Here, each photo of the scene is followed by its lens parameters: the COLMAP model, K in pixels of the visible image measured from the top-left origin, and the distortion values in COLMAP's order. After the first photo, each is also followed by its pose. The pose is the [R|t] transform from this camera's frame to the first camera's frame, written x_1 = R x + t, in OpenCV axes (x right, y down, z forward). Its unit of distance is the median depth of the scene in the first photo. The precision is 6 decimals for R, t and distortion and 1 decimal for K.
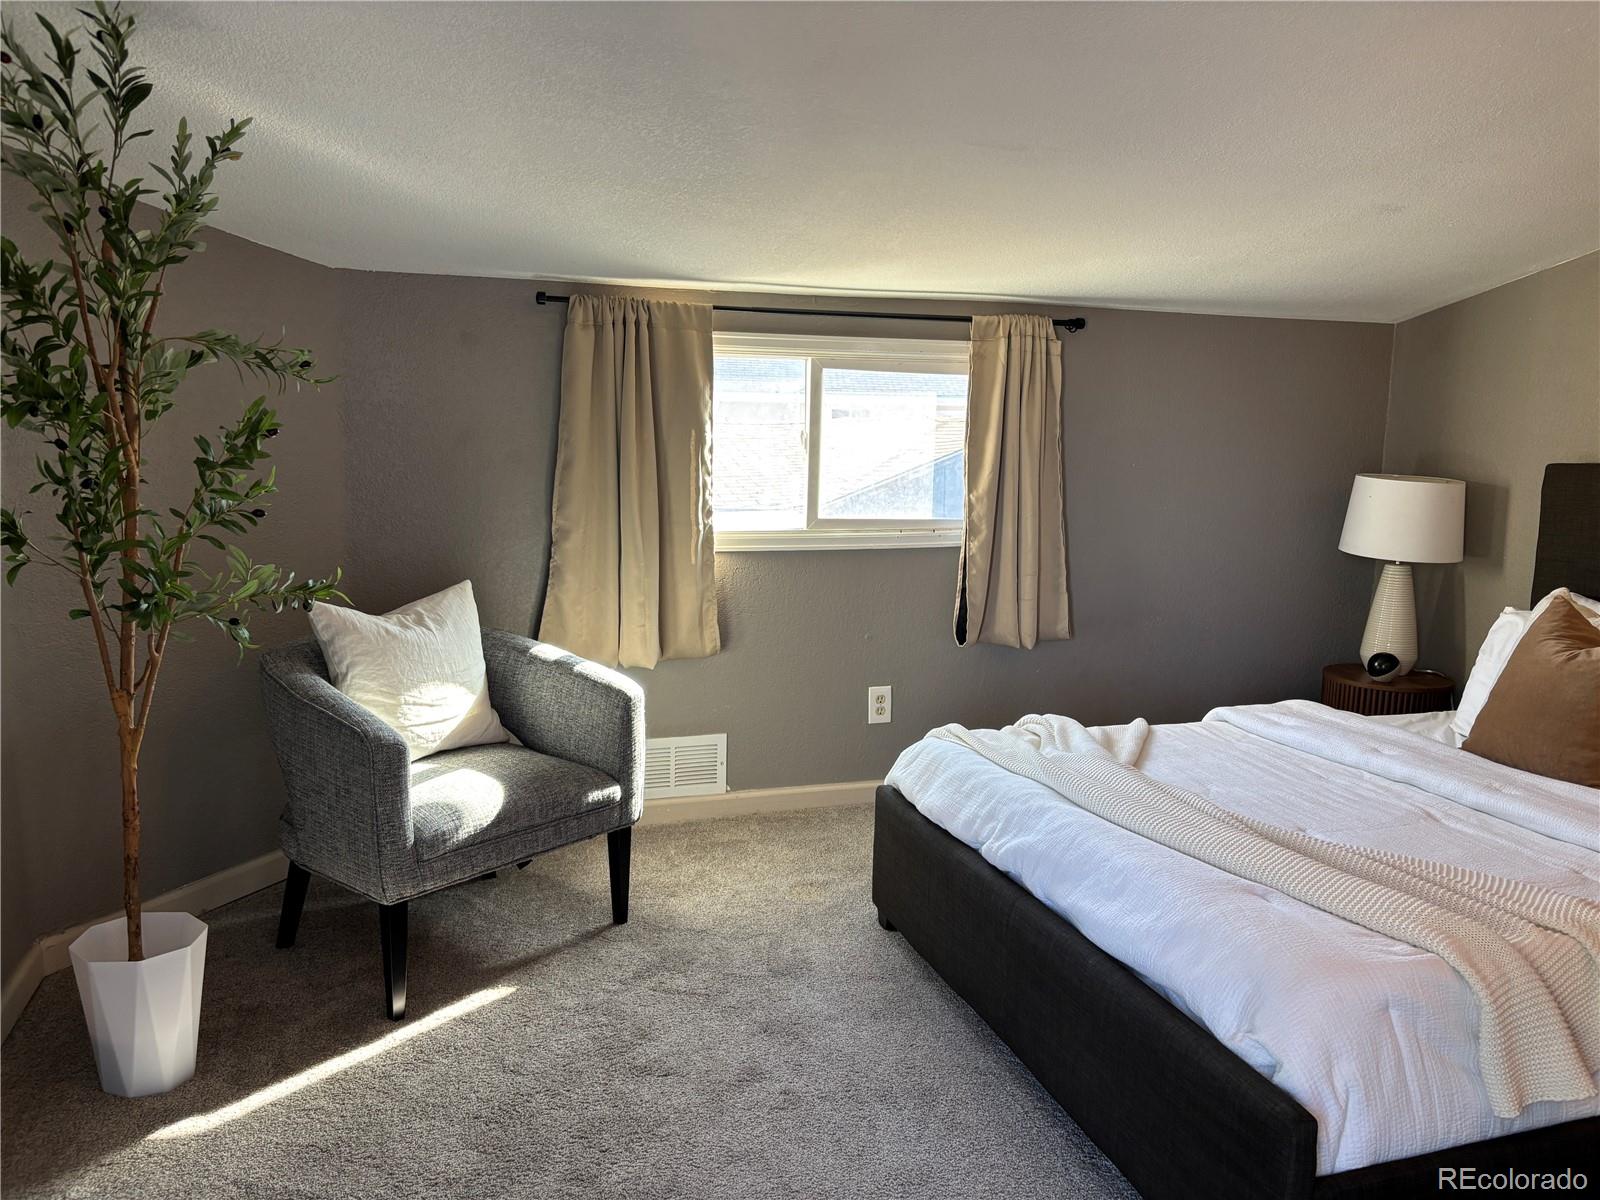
lens RADIAL K [[1191.4, 0, 838.7], [0, 1191.4, 598.5], [0, 0, 1]] dist [0.039747, -0.037013]
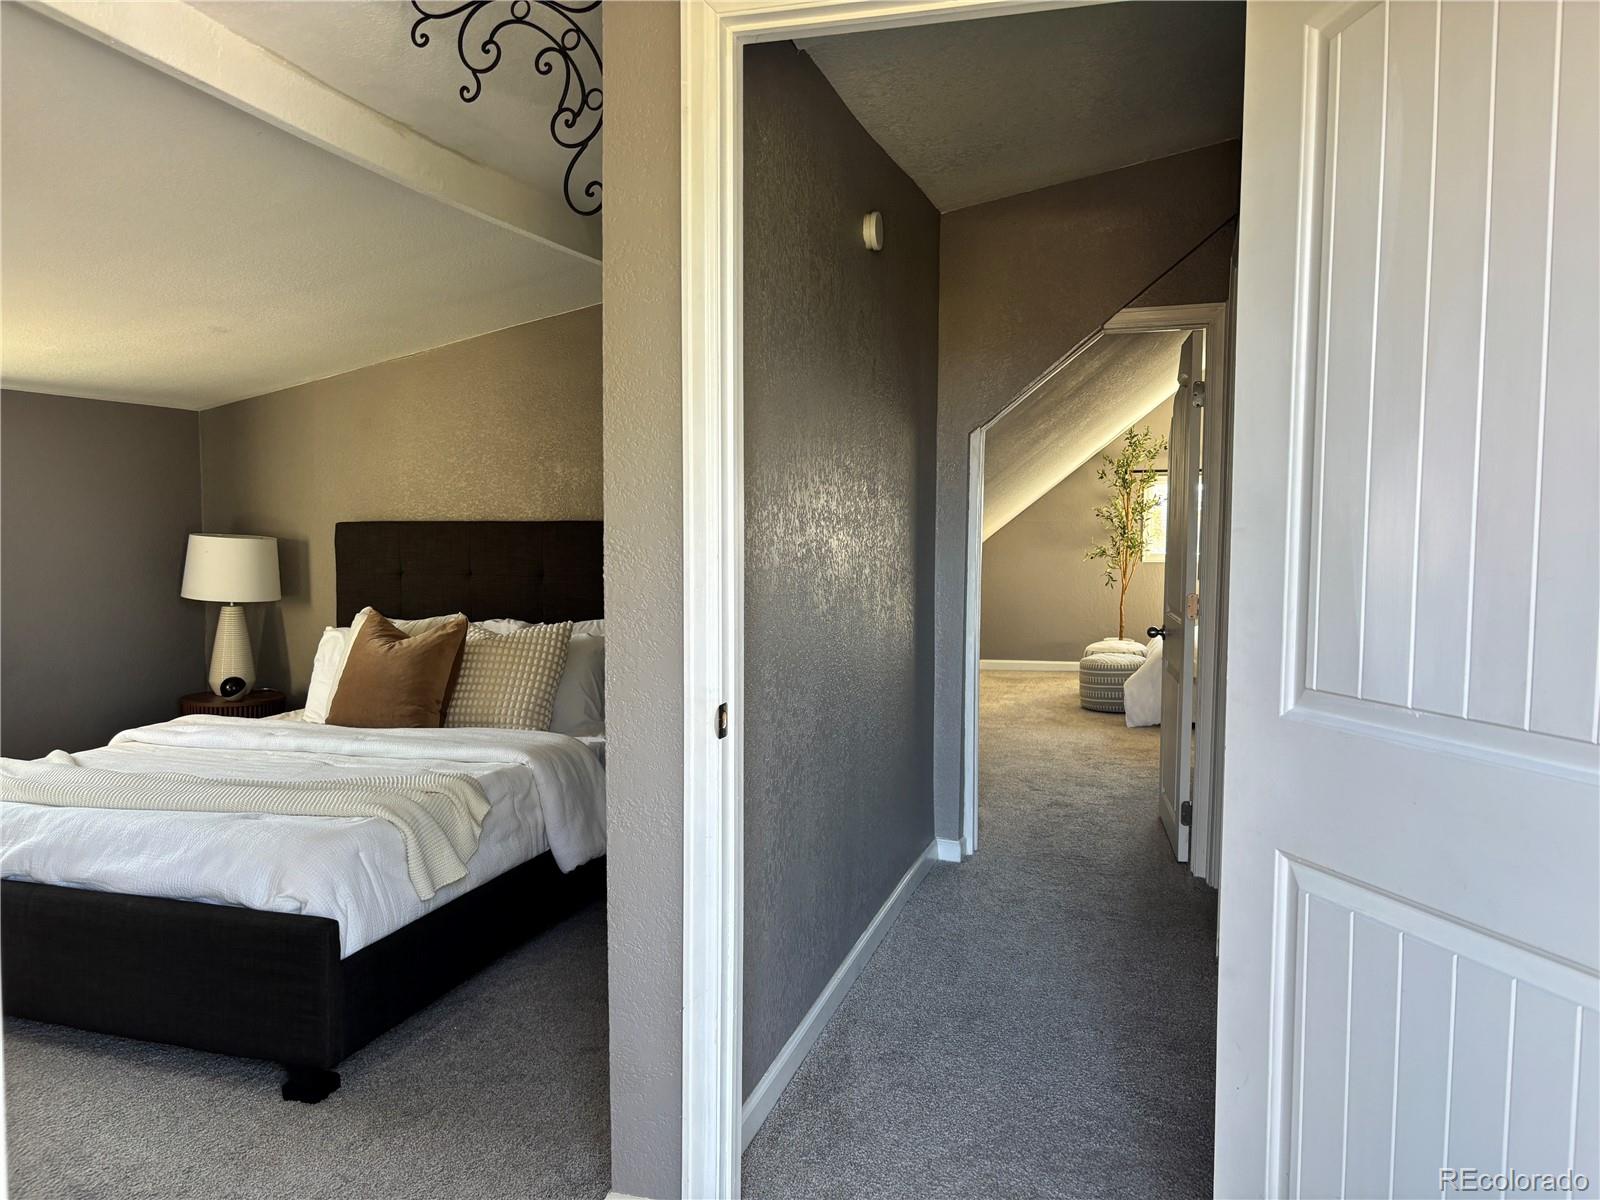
lens RADIAL K [[1191.4, 0, 838.7], [0, 1191.4, 598.5], [0, 0, 1]] dist [0.039747, -0.037013]
pose [[0.543141, -0.071351, 0.836604, -0.347106], [0.119819, 0.992772, 0.006881, 0.046838], [-0.831048, 0.096504, 0.547765, -0.301627]]
